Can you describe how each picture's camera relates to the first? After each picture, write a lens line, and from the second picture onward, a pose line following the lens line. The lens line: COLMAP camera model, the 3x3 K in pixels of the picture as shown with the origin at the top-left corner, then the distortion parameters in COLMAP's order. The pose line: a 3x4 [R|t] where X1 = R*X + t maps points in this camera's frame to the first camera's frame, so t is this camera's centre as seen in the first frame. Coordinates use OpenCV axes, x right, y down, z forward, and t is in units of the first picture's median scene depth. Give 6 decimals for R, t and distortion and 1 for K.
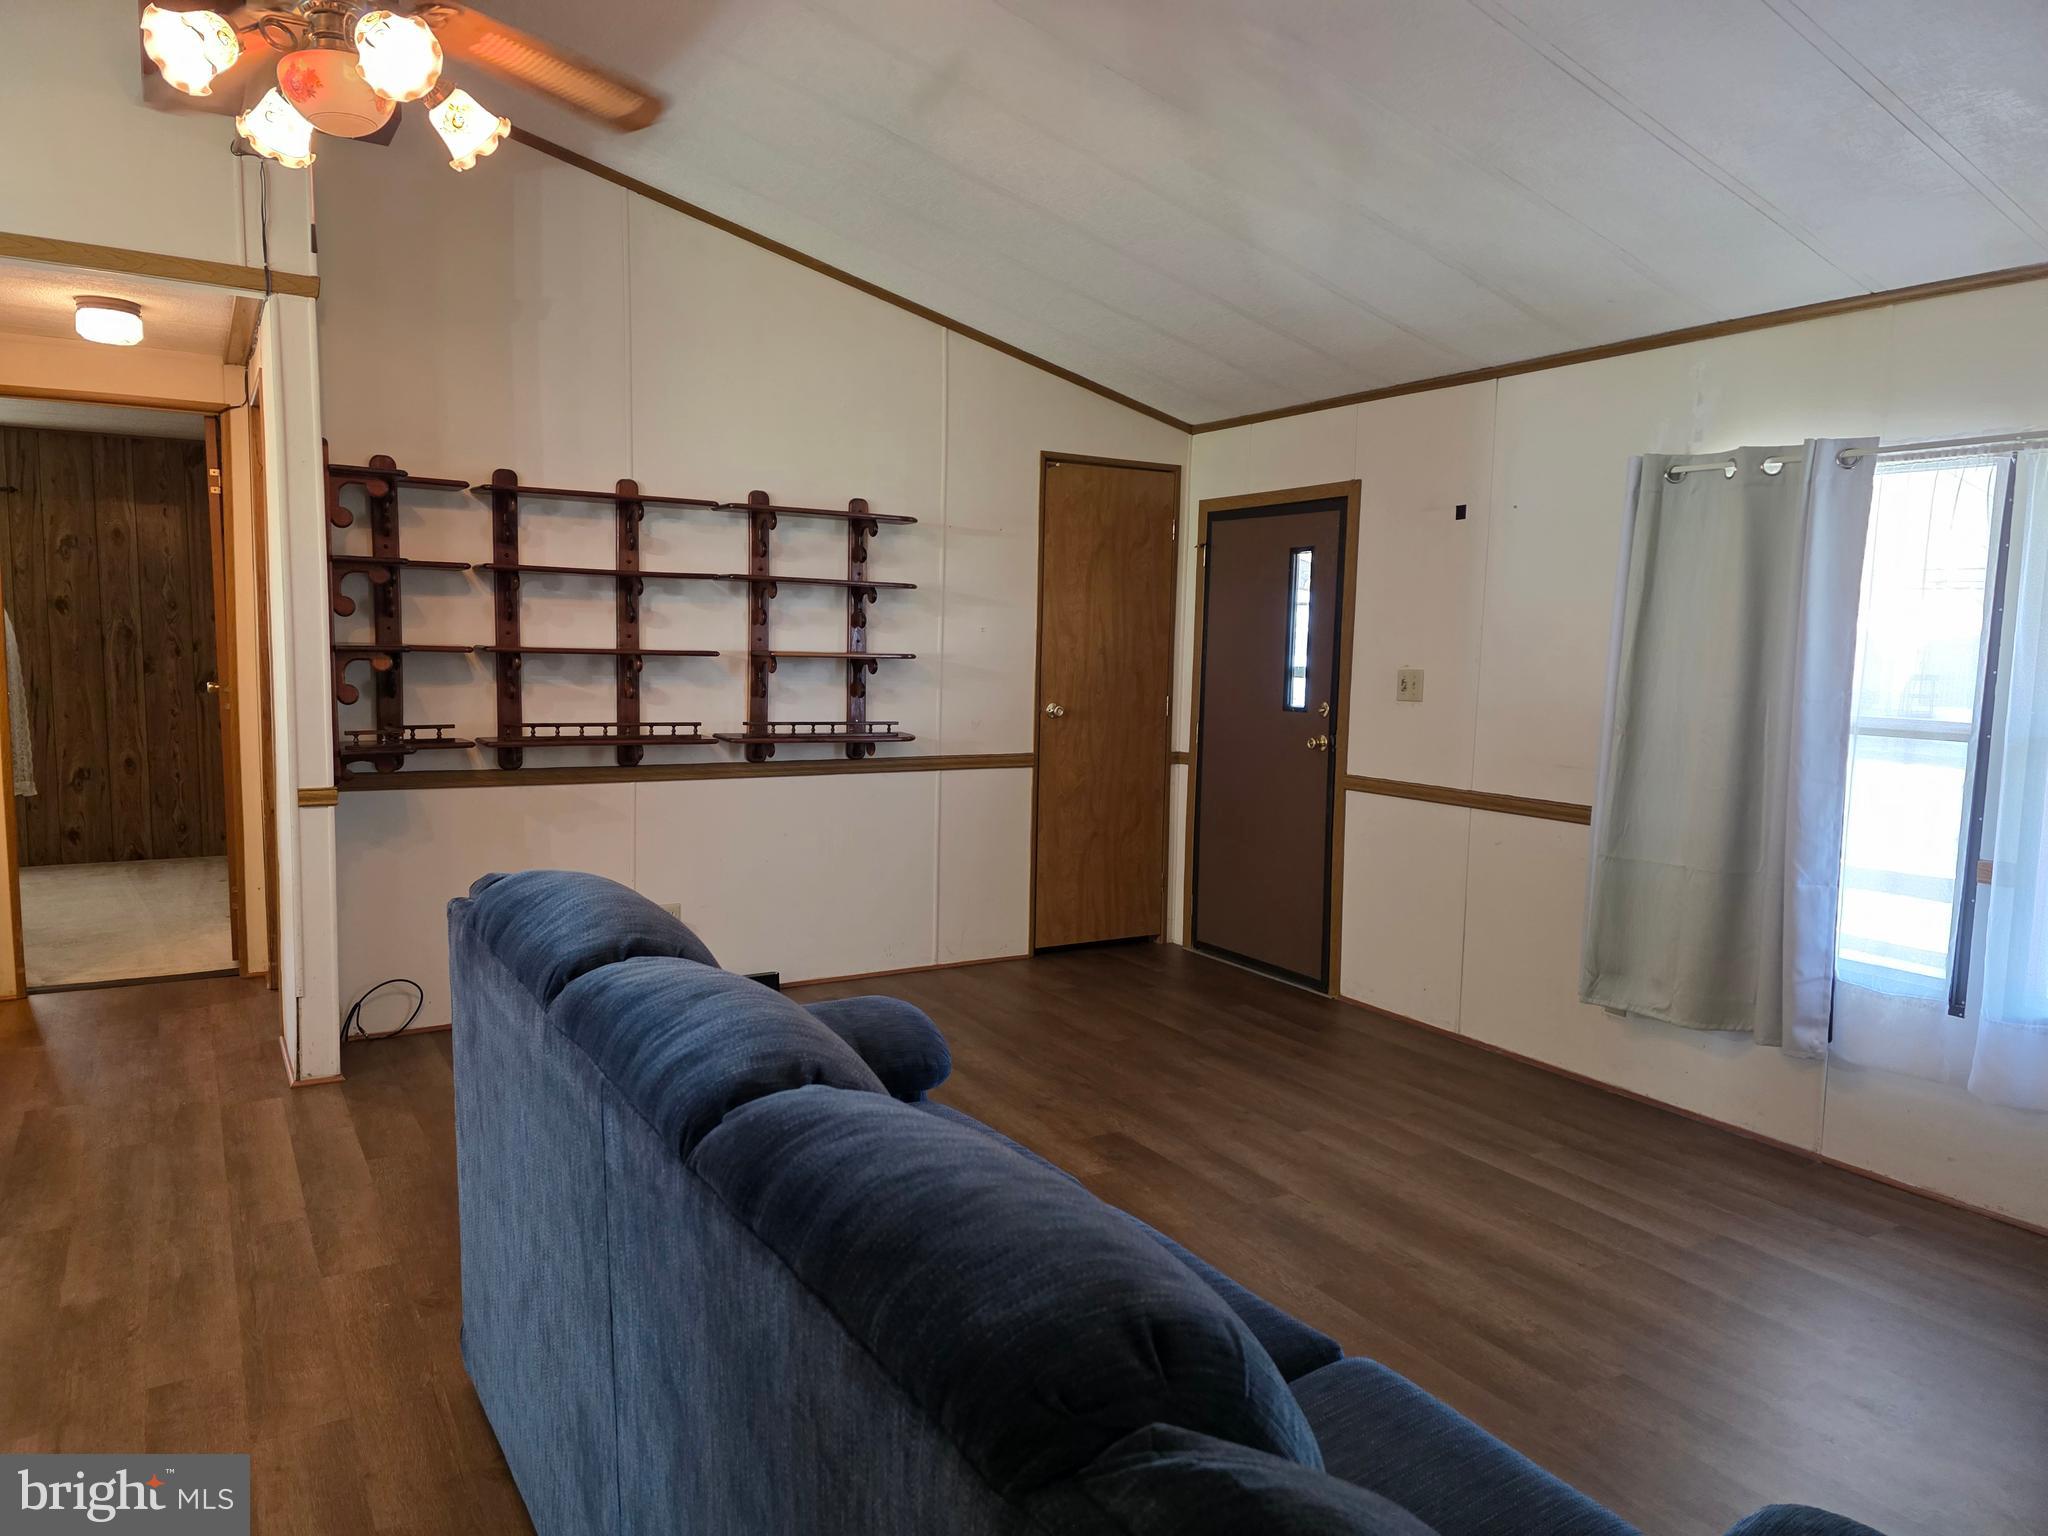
lens RADIAL K [[1385.3, 0, 1018.8], [0, 1385.3, 771.3], [0, 0, 1]] dist [0.048296, -0.016543]
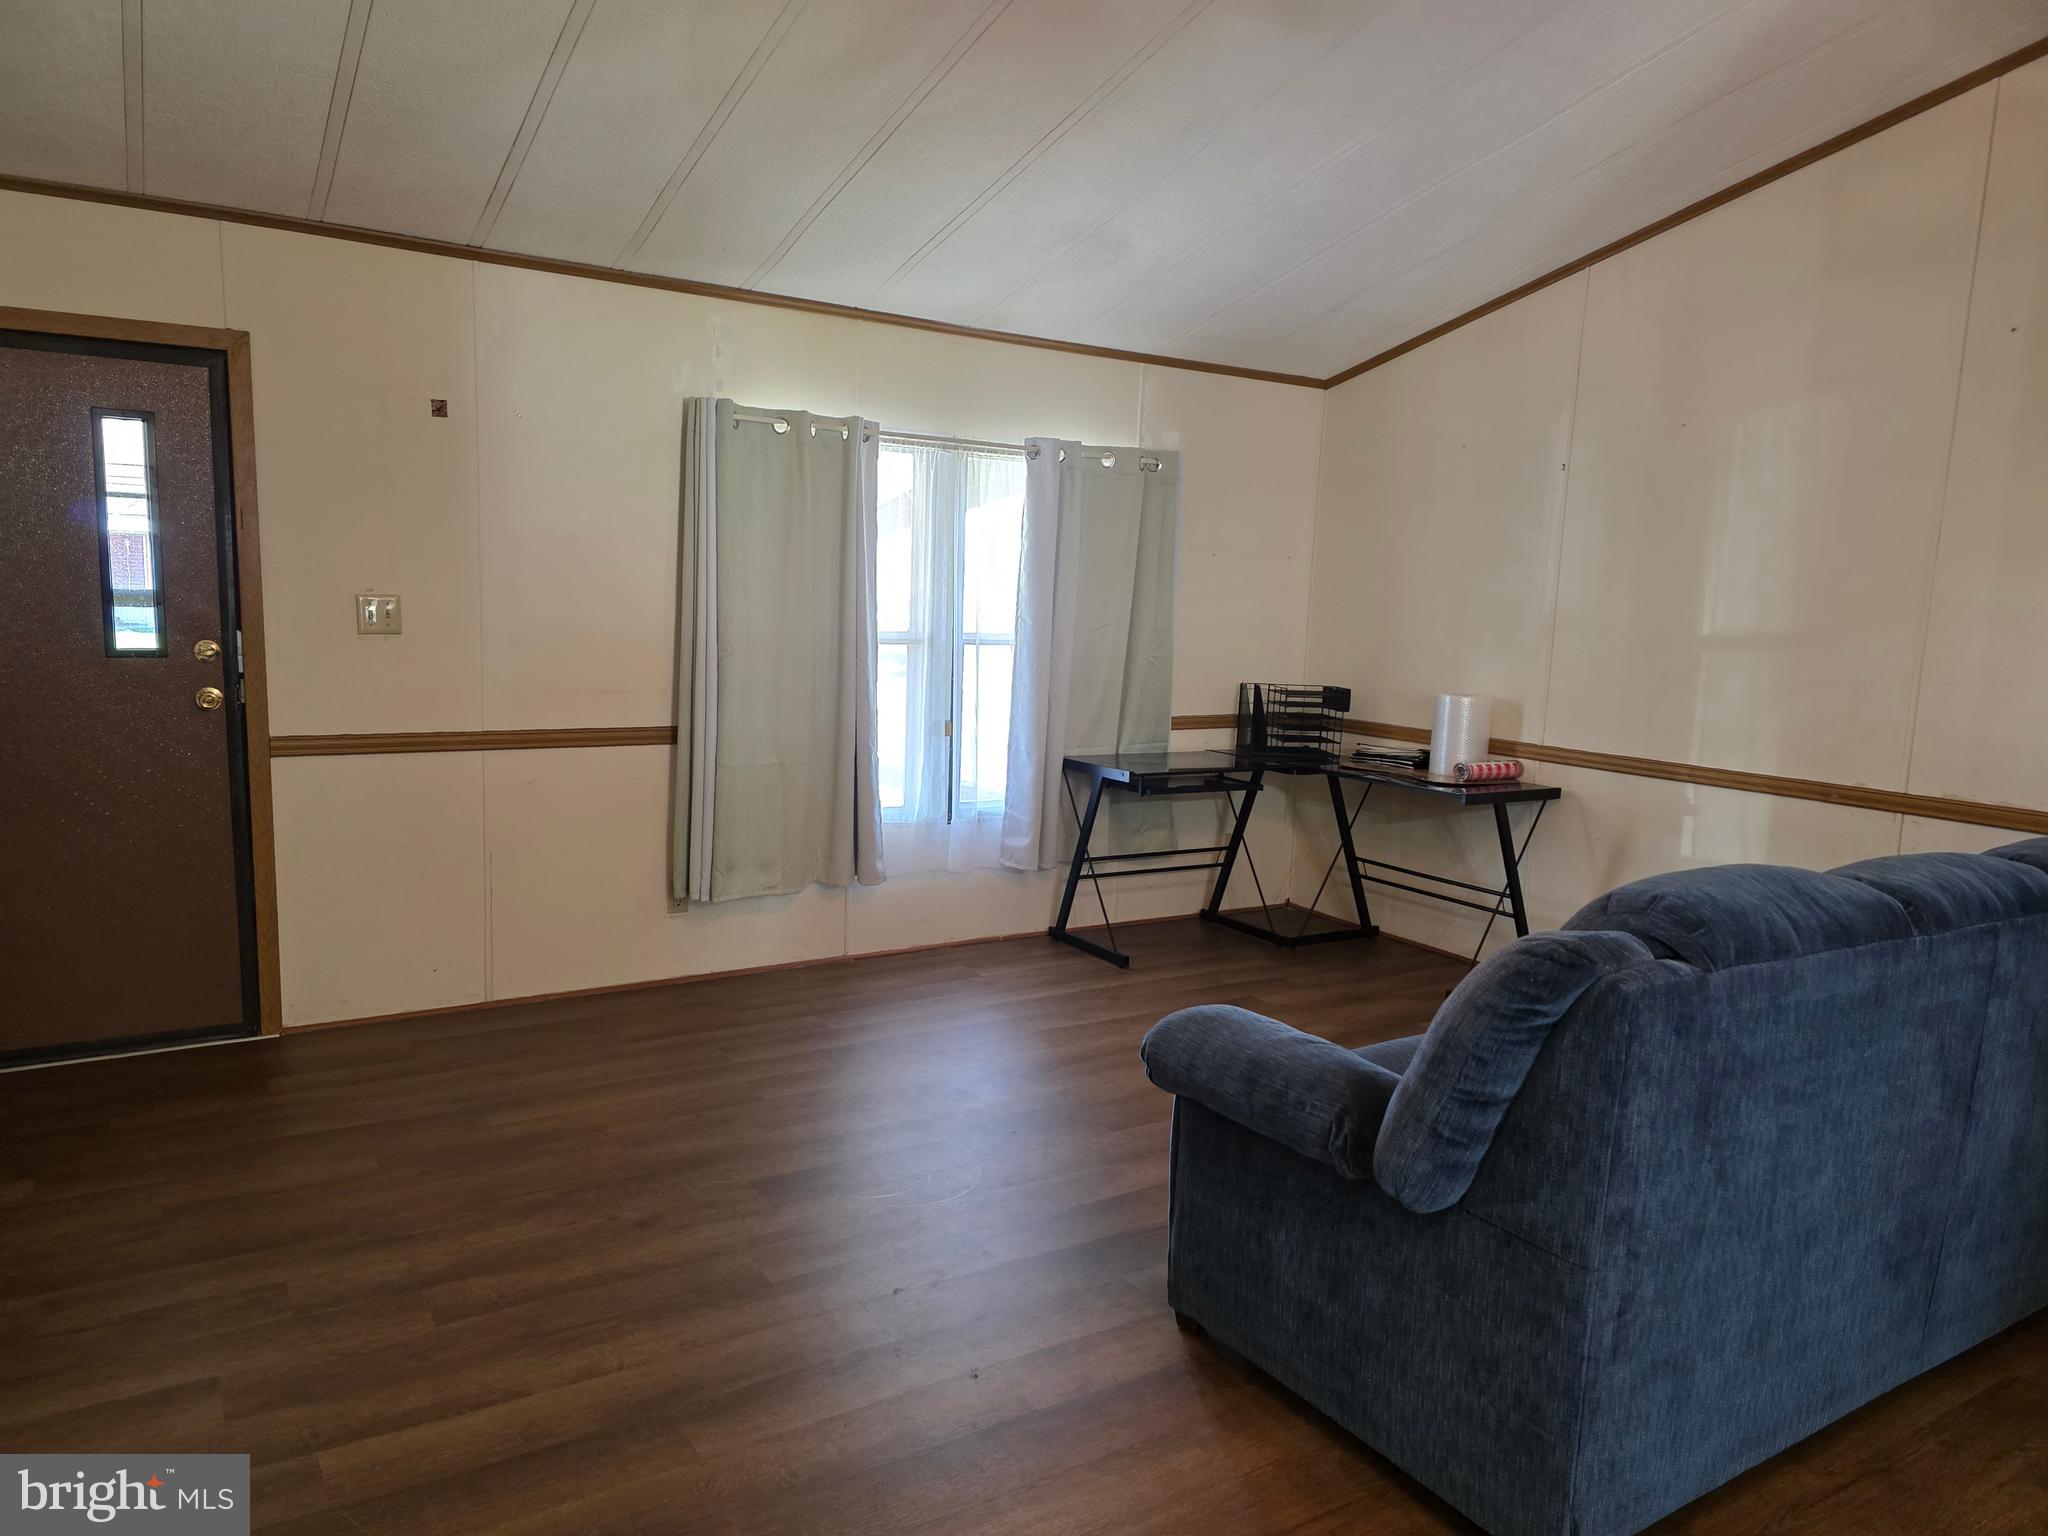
lens RADIAL K [[1385.3, 0, 1020.9], [0, 1385.3, 772.2], [0, 0, 1]] dist [0.048296, -0.016543]
pose [[-0.033026, -0.160722, 0.986447, -0.575245], [0.057162, 0.985066, 0.162411, -0.085753], [-0.997819, 0.061751, -0.023346, 0.682017]]
